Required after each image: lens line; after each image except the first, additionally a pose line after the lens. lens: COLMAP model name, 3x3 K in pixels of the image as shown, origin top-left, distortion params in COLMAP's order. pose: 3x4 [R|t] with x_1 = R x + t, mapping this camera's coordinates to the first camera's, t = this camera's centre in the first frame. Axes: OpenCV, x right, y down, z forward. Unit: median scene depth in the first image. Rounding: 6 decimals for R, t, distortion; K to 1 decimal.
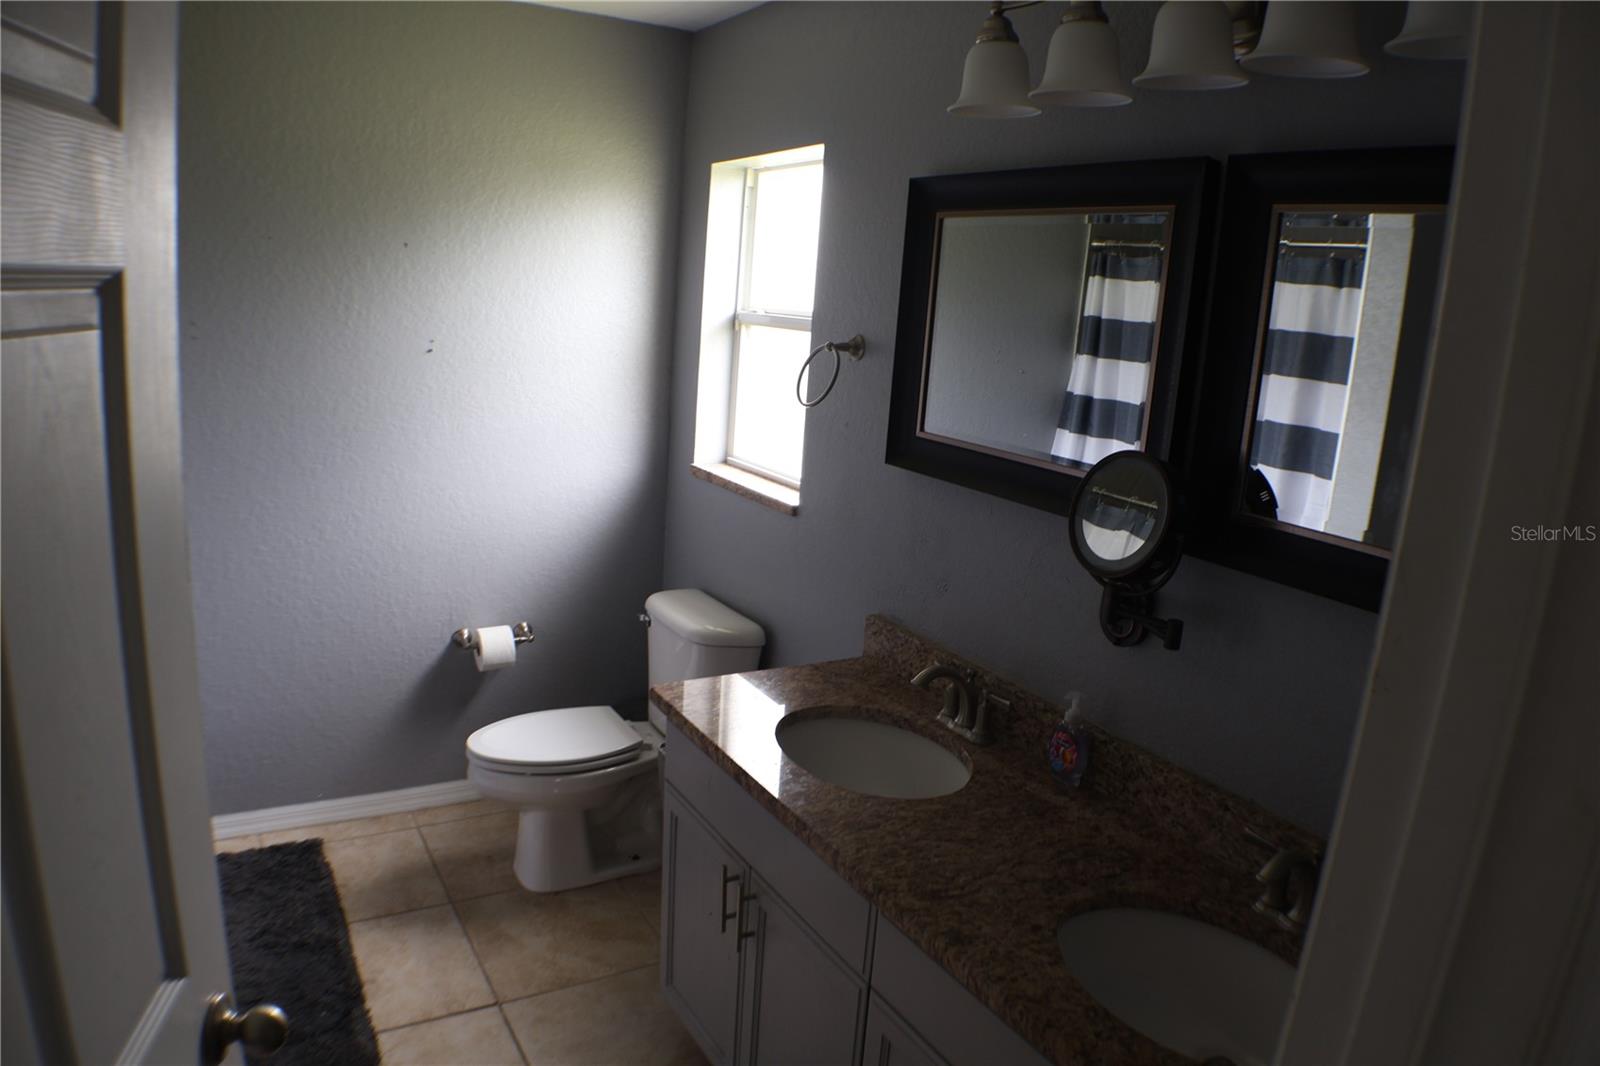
lens RADIAL K [[1062.5, 0, 800.0], [0, 1062.5, 533.0], [0, 0, 1]] dist [-0.125564, 0.008341]
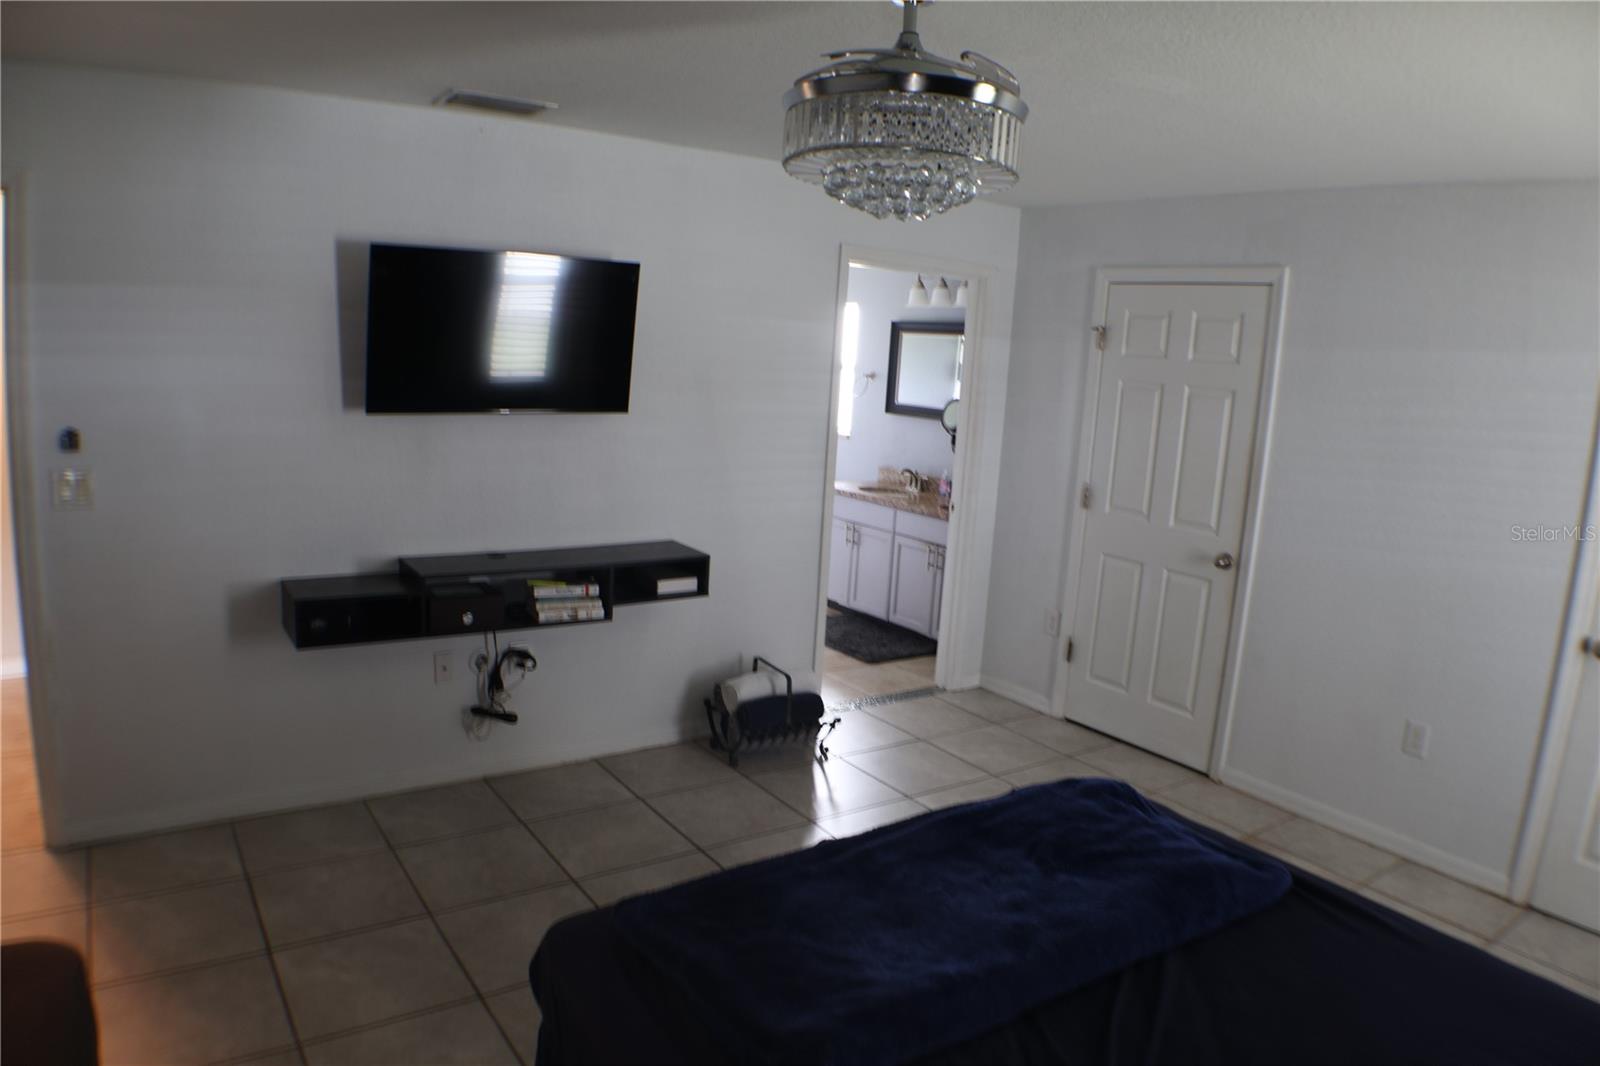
lens RADIAL K [[1062.5, 0, 800.0], [0, 1062.5, 533.0], [0, 0, 1]] dist [-0.125564, 0.008341]
pose [[0.997331, -0.021611, 0.069741, -0.403866], [0.024977, 0.998547, -0.047751, 0.440207], [-0.068607, 0.049366, 0.996422, -2.107833]]
